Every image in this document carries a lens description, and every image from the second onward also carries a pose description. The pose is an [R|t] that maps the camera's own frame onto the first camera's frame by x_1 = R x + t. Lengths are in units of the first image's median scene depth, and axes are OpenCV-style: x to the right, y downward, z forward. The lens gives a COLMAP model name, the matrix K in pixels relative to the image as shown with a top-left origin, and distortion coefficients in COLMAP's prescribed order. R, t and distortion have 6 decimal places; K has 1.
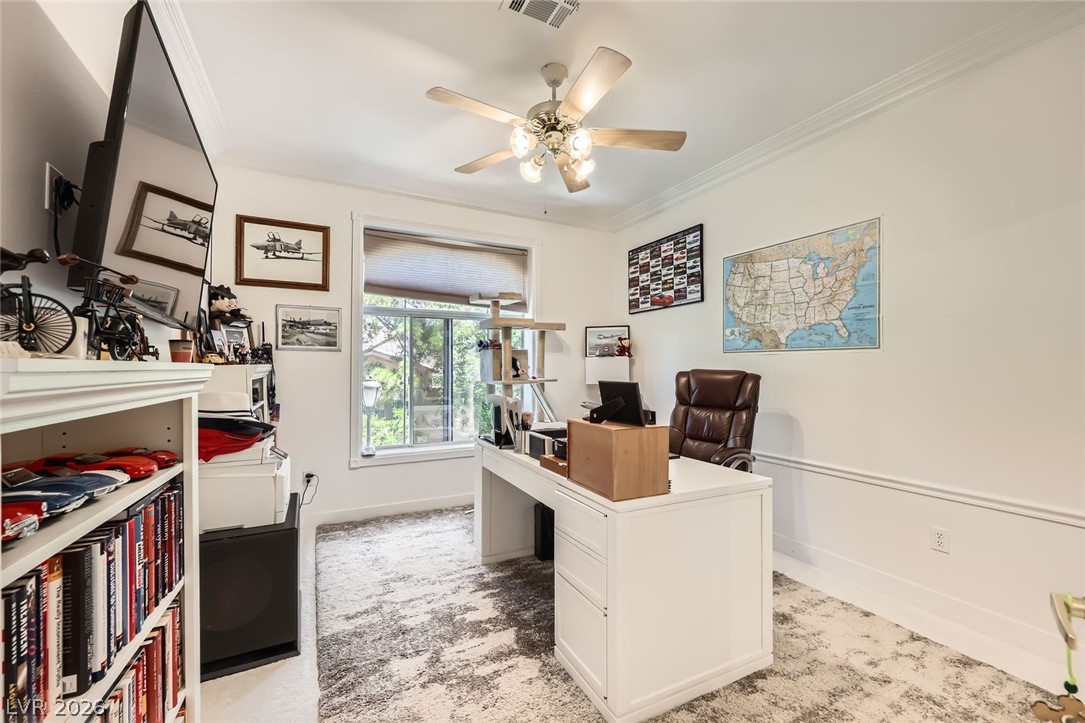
lens RADIAL K [[443.0, 0, 543.0], [0, 443.0, 371.2], [0, 0, 1]] dist [-0.001017, -0.000183]
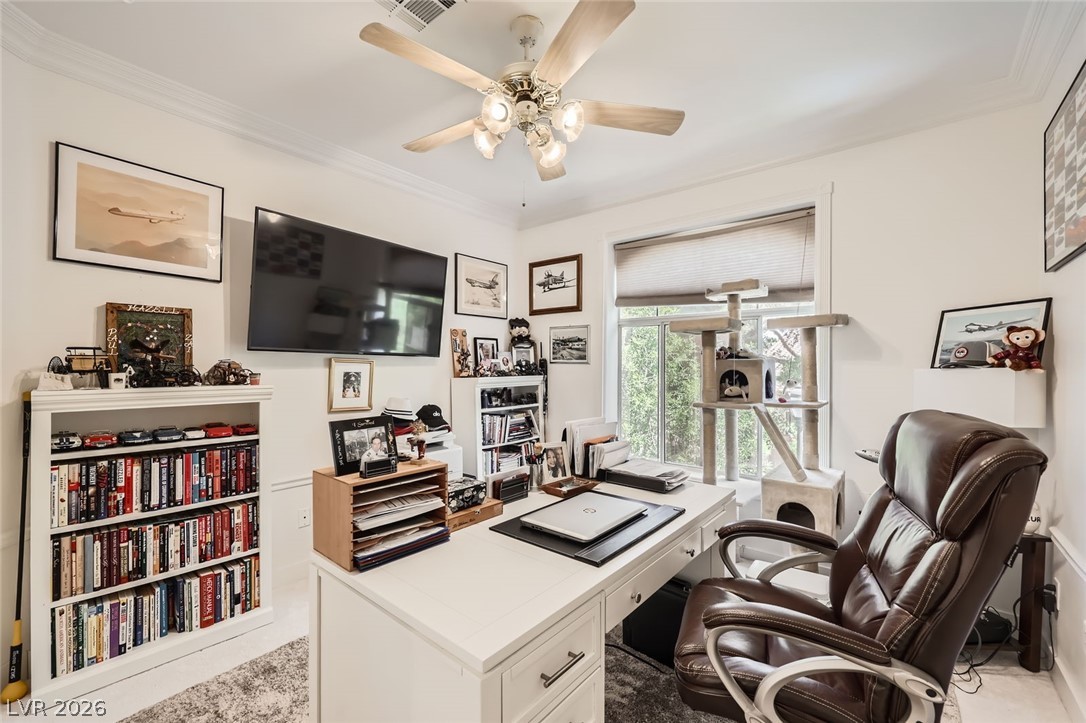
lens RADIAL K [[443.4, 0, 543.5], [0, 443.4, 371.2], [0, 0, 1]] dist [-0.001017, -0.000183]
pose [[0.404203, 0.011233, -0.914600, 0.516121], [-0.010610, 0.999915, 0.007592, -0.034976], [0.914608, 0.006636, 0.404288, 0.459876]]
